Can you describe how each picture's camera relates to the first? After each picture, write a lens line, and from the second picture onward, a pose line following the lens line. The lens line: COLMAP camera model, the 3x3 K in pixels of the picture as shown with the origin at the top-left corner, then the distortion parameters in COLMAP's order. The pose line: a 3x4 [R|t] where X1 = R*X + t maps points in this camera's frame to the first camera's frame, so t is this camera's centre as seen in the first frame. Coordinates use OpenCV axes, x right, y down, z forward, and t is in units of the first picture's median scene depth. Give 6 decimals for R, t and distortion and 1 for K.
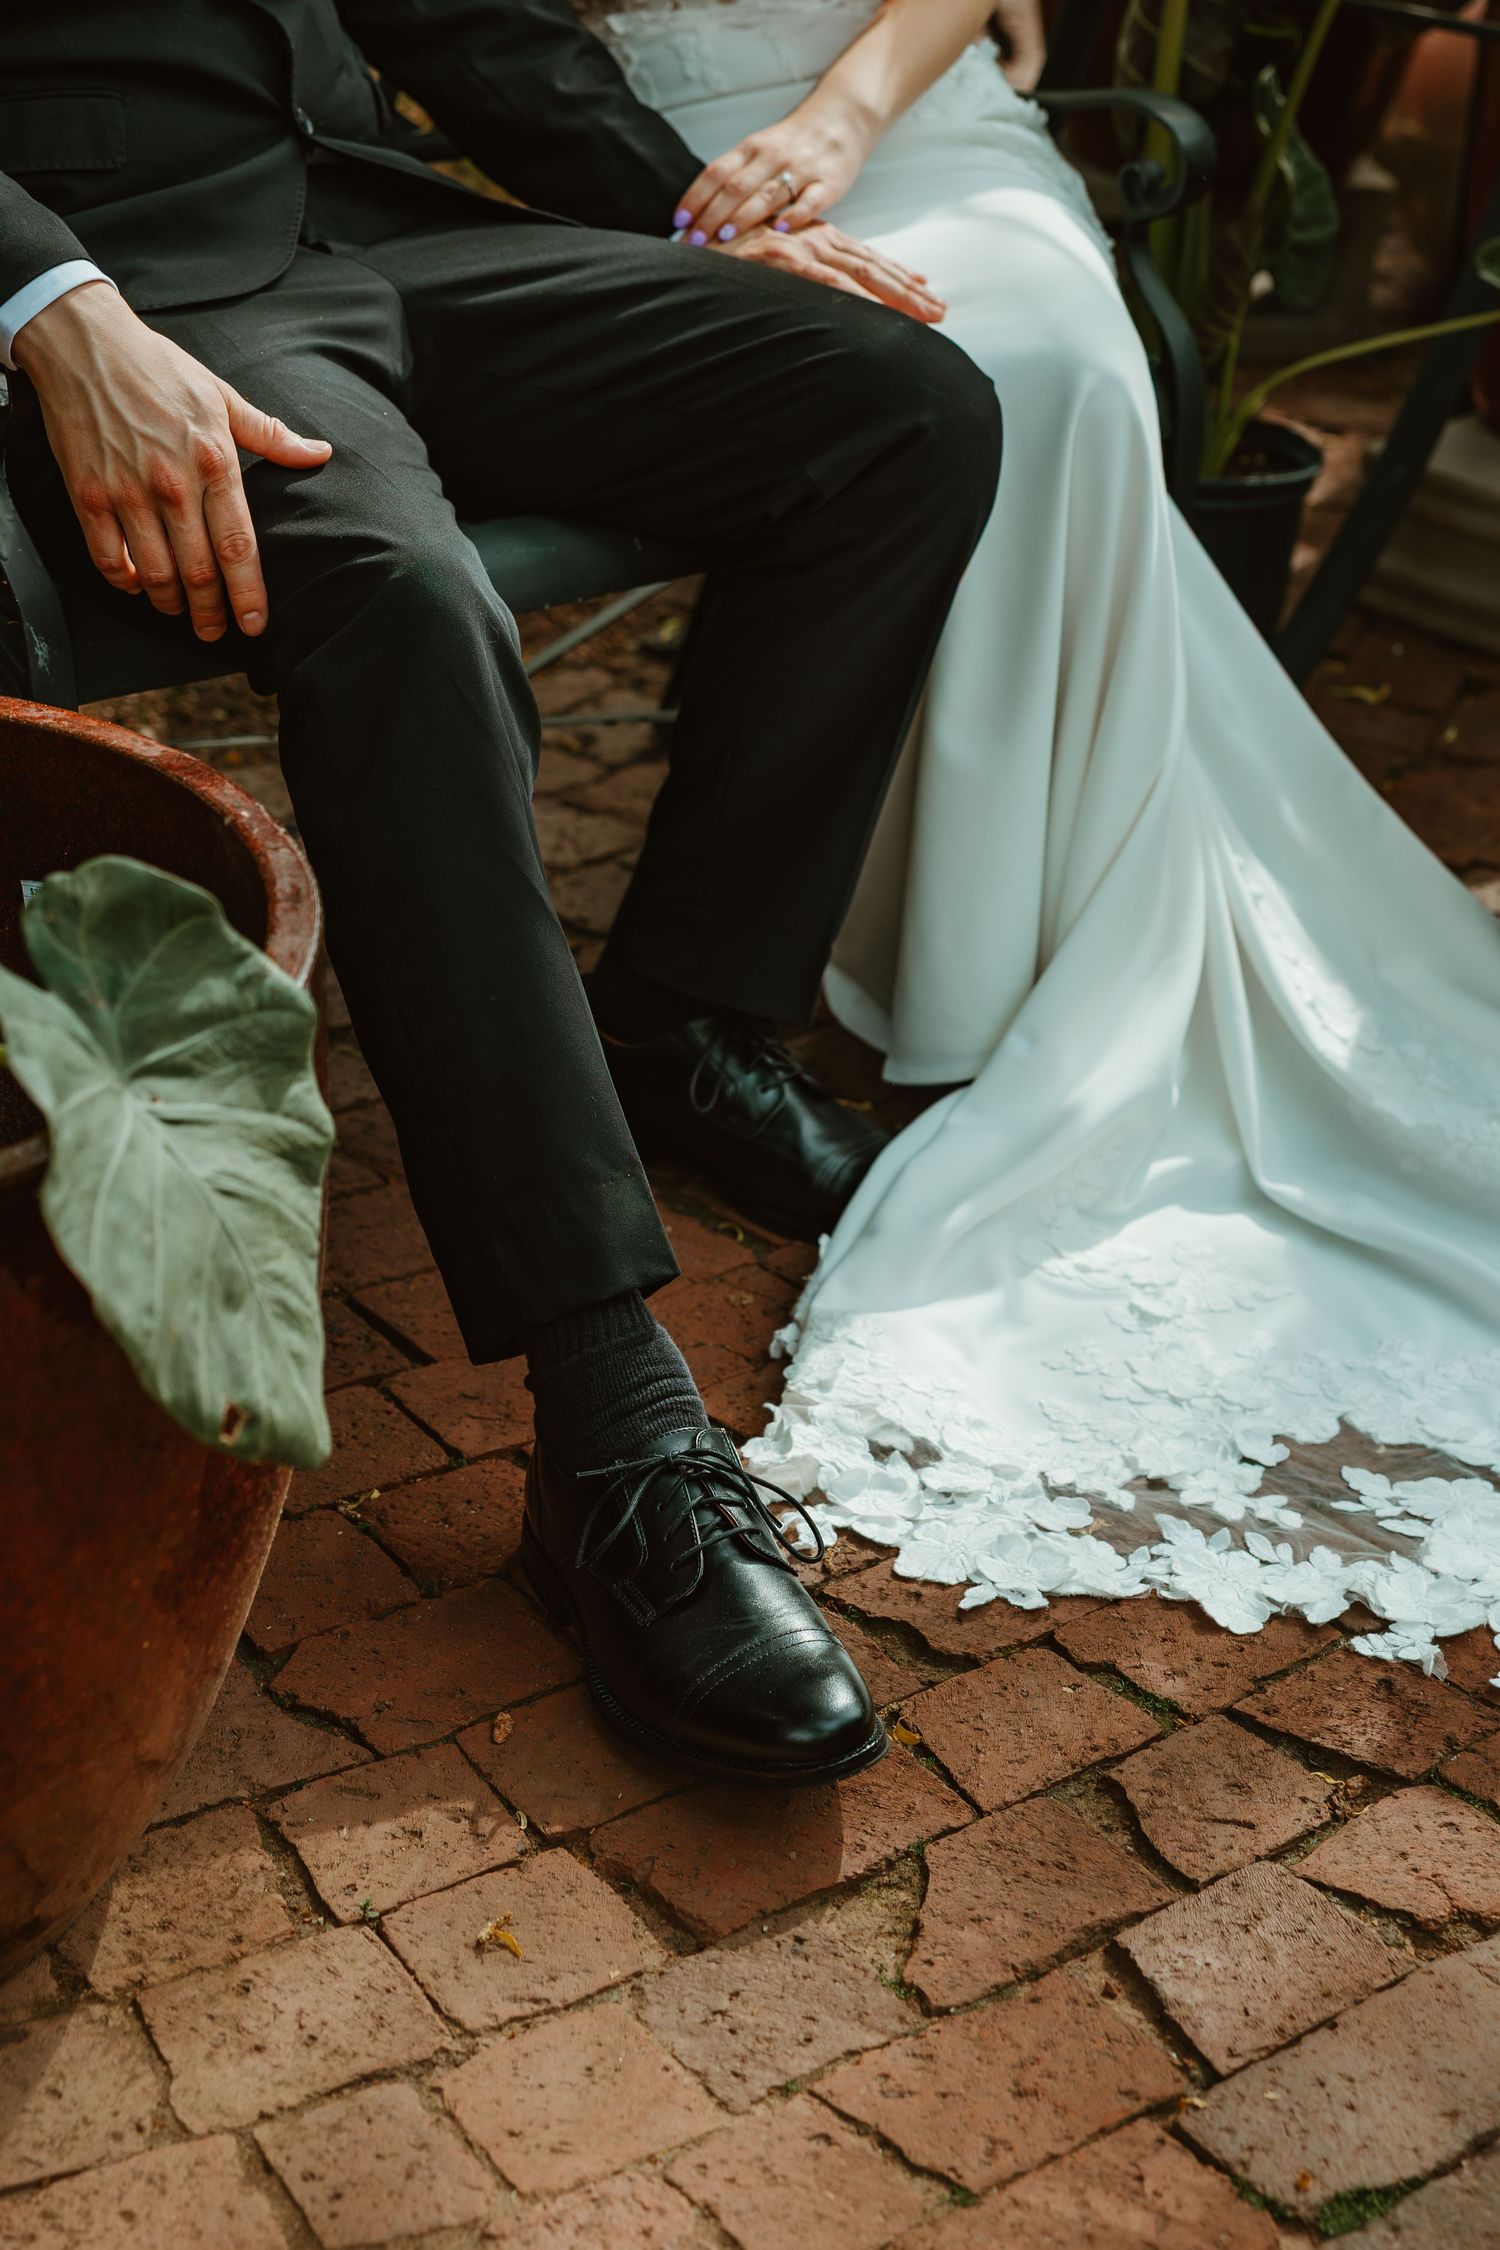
lens RADIAL K [[4026.5, 0, 809.6], [0, 4026.5, 966.1], [0, 0, 1]] dist [-0.039594, 0.000000]
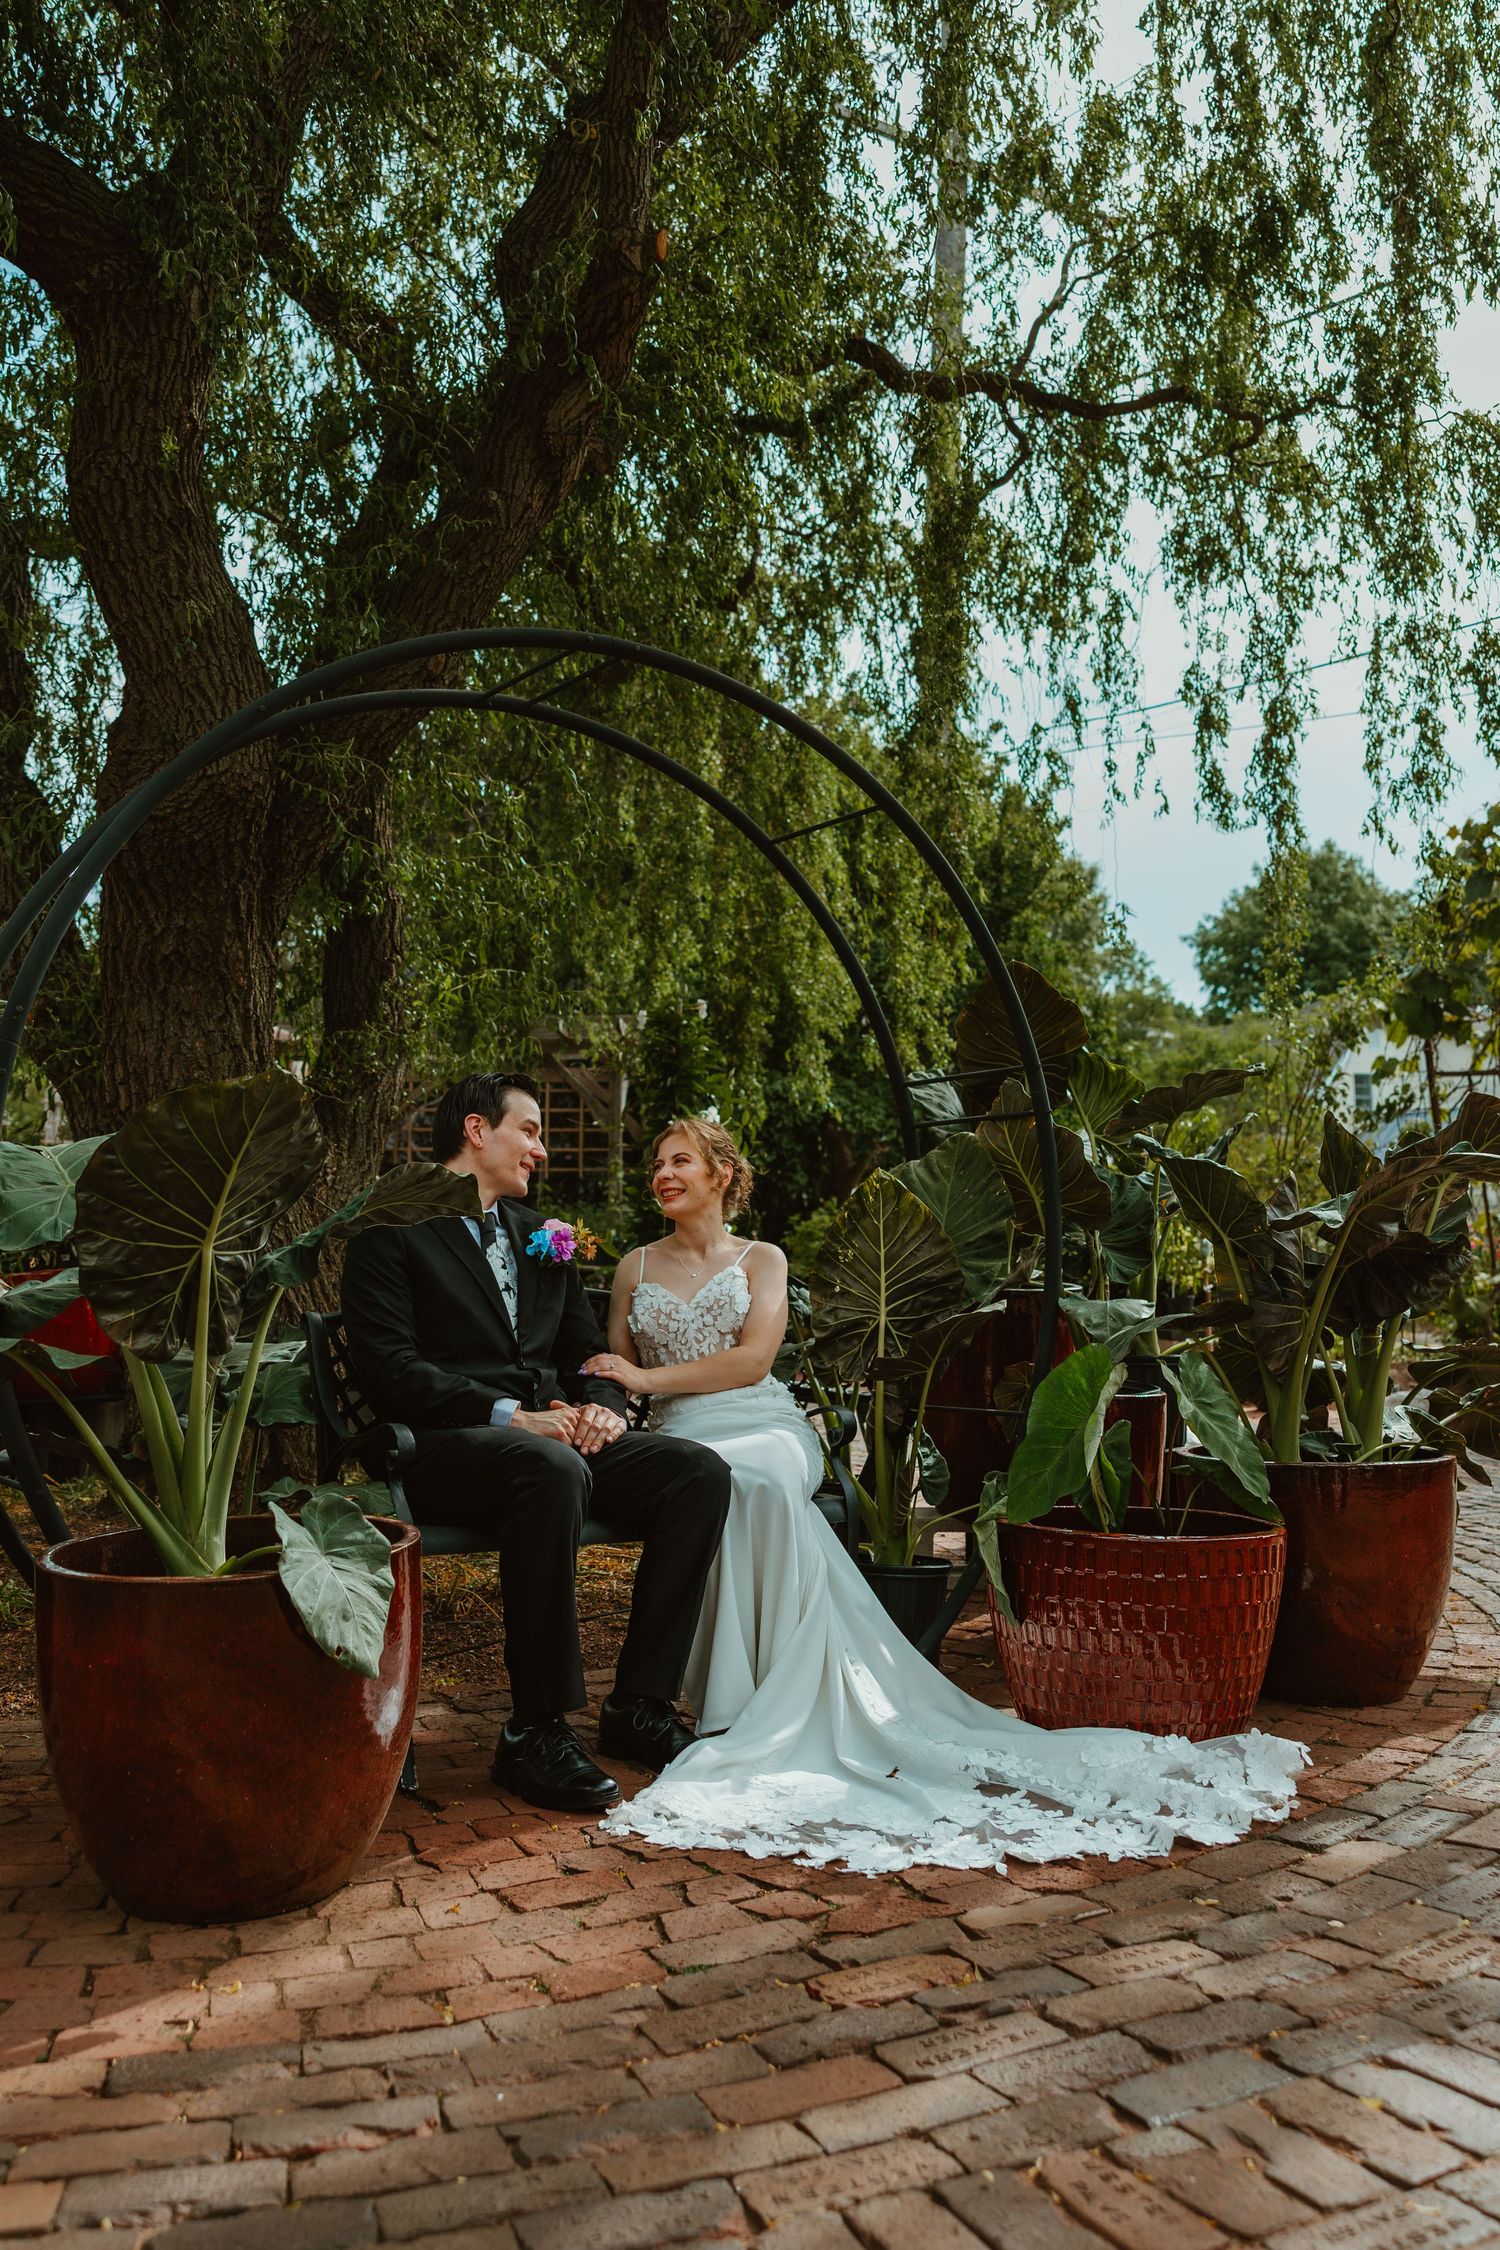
lens RADIAL K [[1861.6, 0, 774.8], [0, 1861.6, 1170.2], [0, 0, 1]] dist [-0.000422, -0.002933]
pose [[0.978754, -0.067770, -0.193516, 0.390996], [-0.034208, 0.876600, -0.480002, 0.356487], [0.202166, 0.476423, 0.855658, -0.327199]]
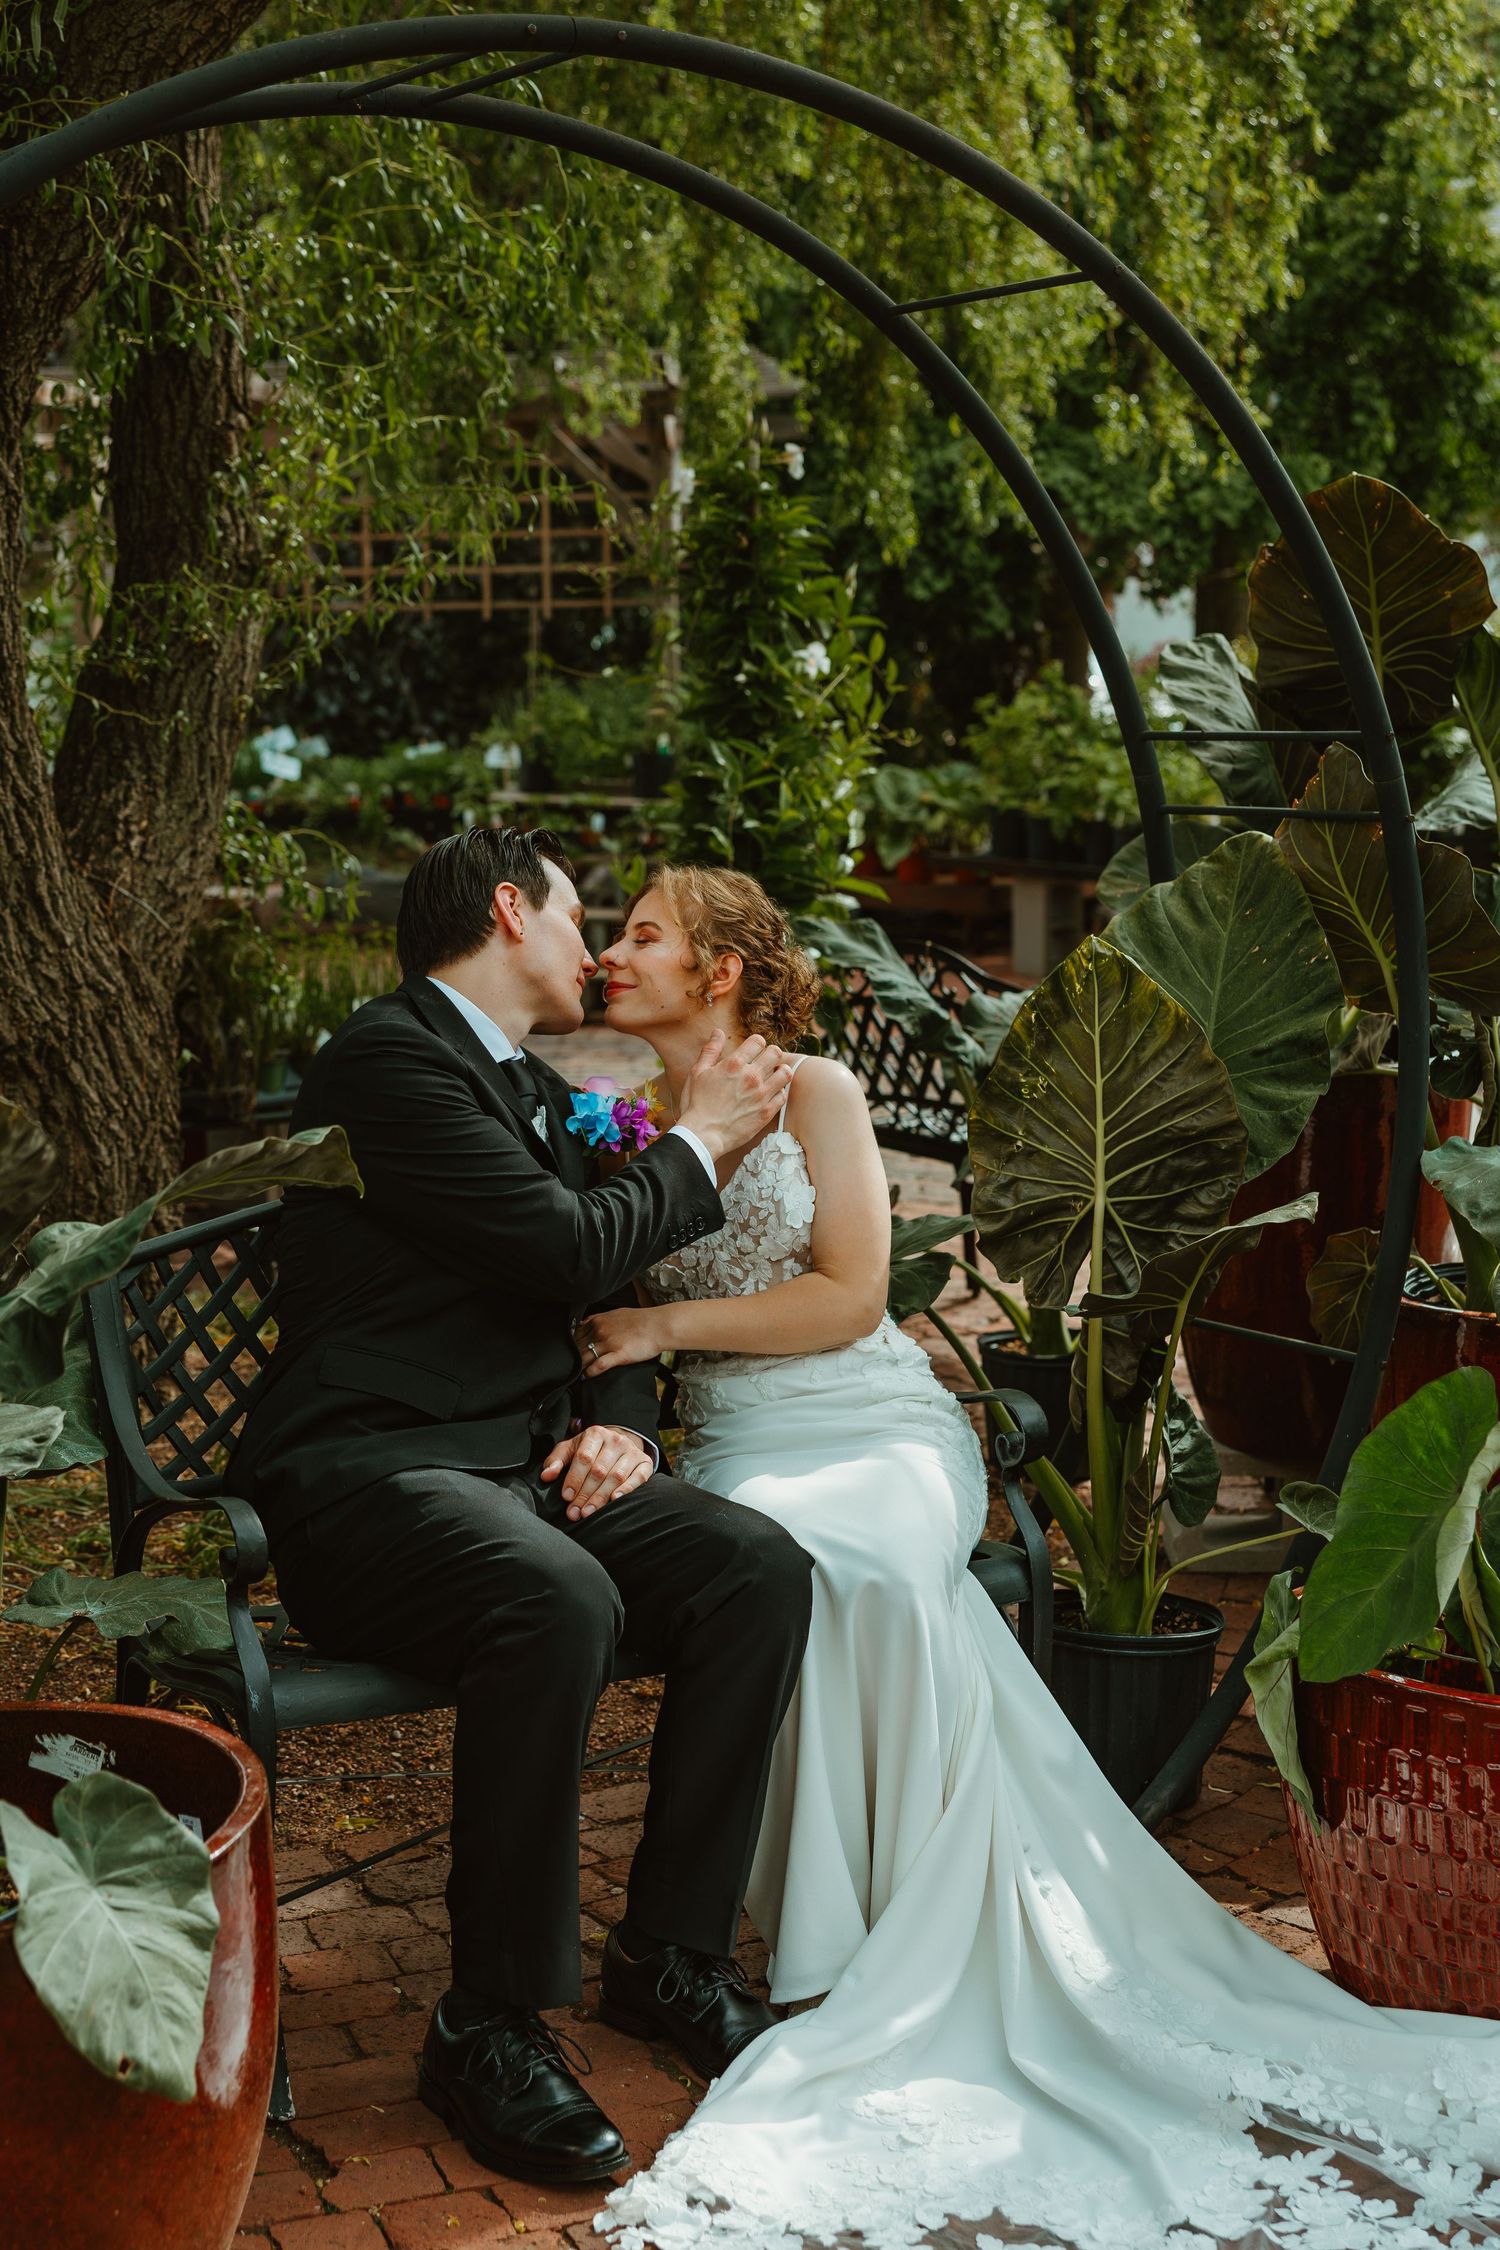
lens RADIAL K [[3268.0, 0, 715.7], [0, 3268.0, 984.8], [0, 0, 1]] dist [0.019068, 0.000000]
pose [[0.958778, -0.044127, -0.280710, 0.437648], [-0.050698, 0.945454, -0.321785, 0.082037], [0.279598, 0.322752, 0.904243, -0.391236]]
